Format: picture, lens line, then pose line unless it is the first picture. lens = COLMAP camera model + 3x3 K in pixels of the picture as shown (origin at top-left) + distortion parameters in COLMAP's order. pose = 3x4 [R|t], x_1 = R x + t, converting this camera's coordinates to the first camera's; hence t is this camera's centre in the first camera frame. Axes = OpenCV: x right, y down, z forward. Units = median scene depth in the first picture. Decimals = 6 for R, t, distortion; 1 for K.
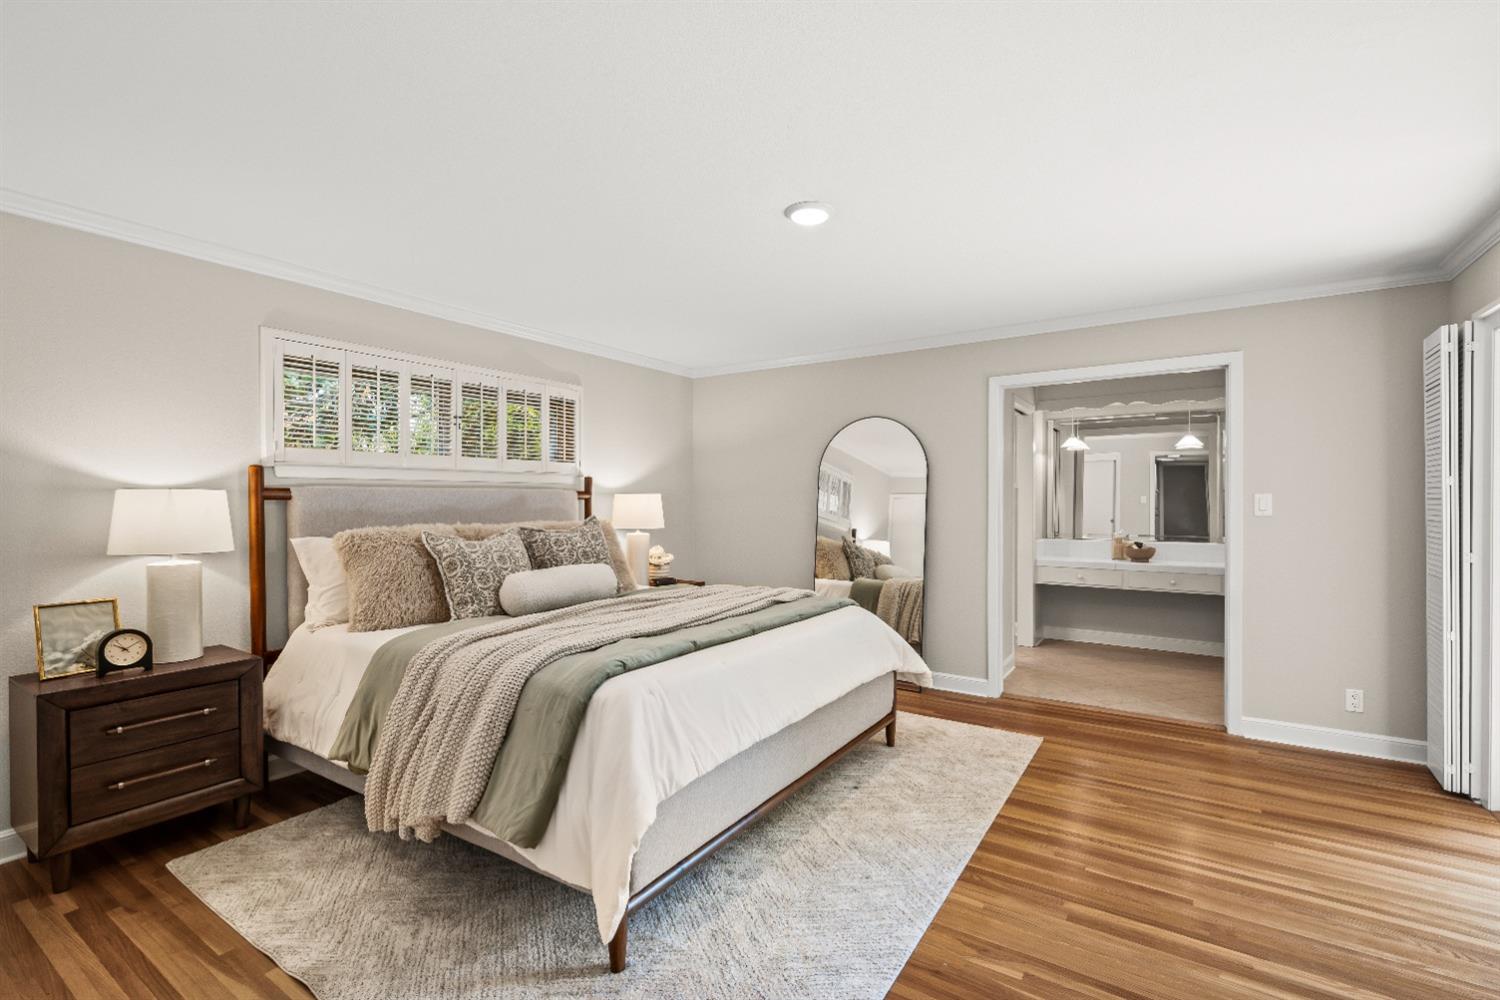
lens RADIAL K [[672.2, 0, 750.0], [0, 672.2, 500.0], [0, 0, 1]] dist [-0.001311, -0.000010]
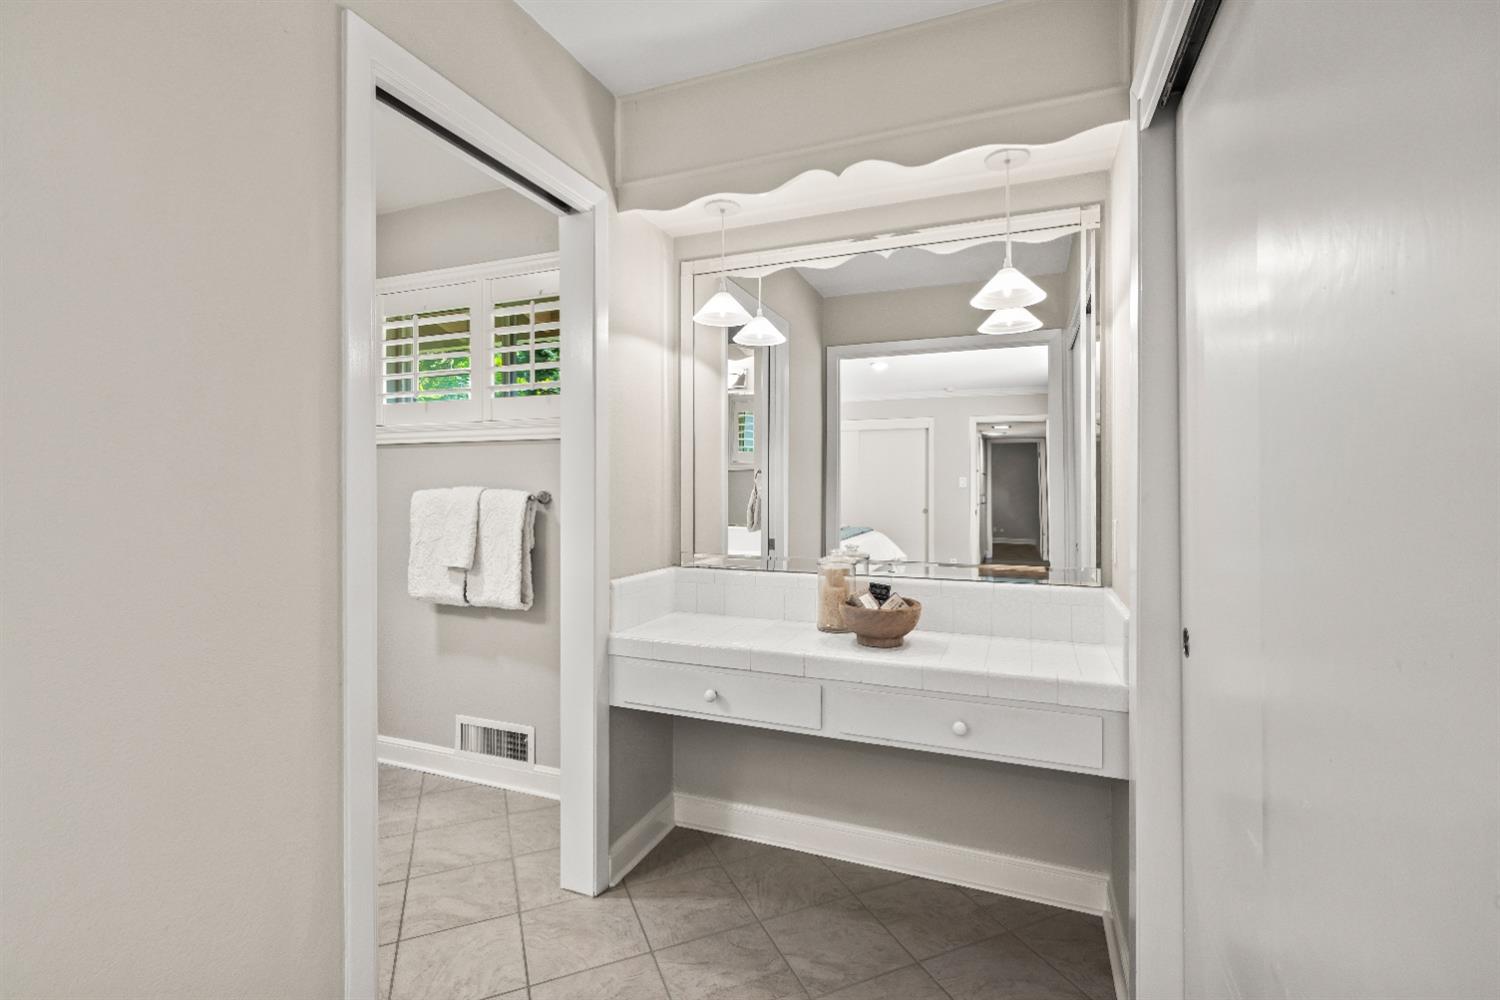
lens RADIAL K [[672.2, 0, 750.0], [0, 672.2, 500.0], [0, 0, 1]] dist [-0.001311, -0.000010]
pose [[0.980583, -0.010010, 0.195850, 0.434491], [0.007388, 0.999873, 0.014114, 0.014210], [-0.195966, -0.012393, 0.980532, 0.659706]]
